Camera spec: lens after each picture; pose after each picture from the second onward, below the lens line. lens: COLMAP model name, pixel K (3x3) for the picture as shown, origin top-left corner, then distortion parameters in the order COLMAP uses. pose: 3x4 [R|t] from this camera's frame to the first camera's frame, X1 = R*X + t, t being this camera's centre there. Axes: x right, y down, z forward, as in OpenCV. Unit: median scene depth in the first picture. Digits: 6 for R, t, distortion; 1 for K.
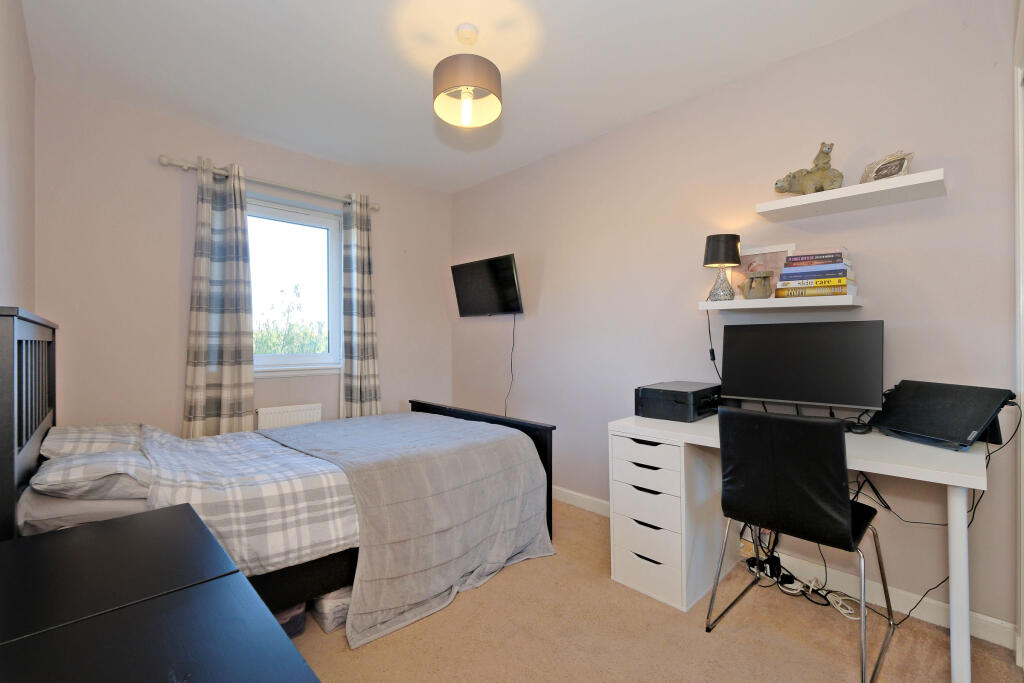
lens RADIAL K [[449.2, 0, 512.0], [0, 449.2, 341.5], [0, 0, 1]] dist [0.003155, 0.000406]
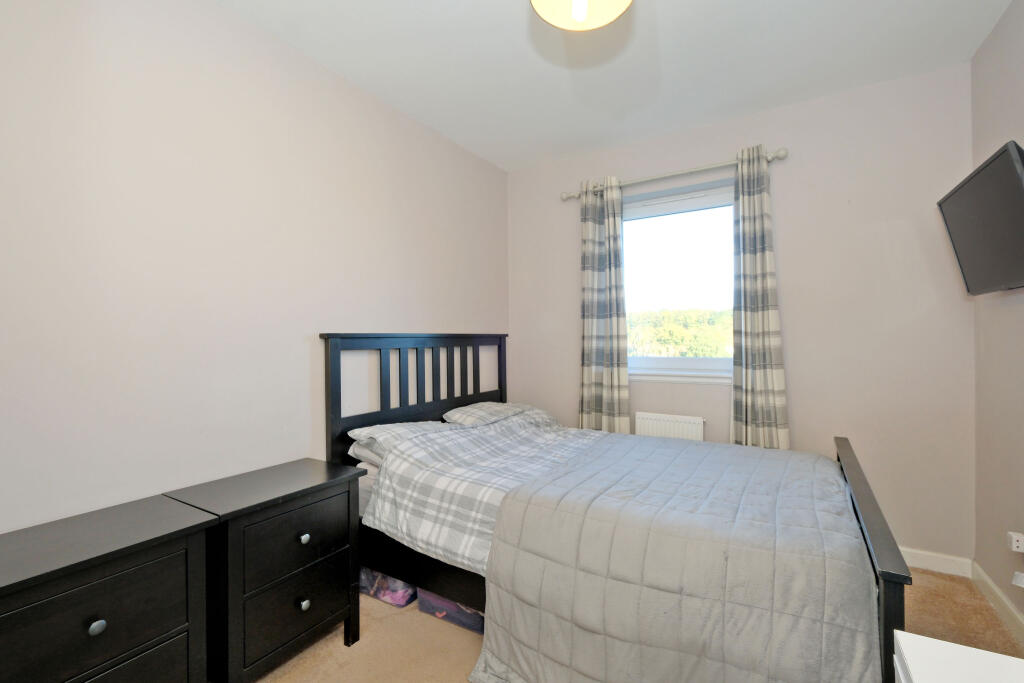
lens RADIAL K [[449.2, 0, 512.0], [0, 449.2, 341.5], [0, 0, 1]] dist [0.003155, 0.000406]
pose [[0.260600, 0.005527, -0.965431, 0.349610], [0.010532, 0.999908, 0.008567, -0.019518], [0.965390, -0.012400, 0.260517, 0.518223]]
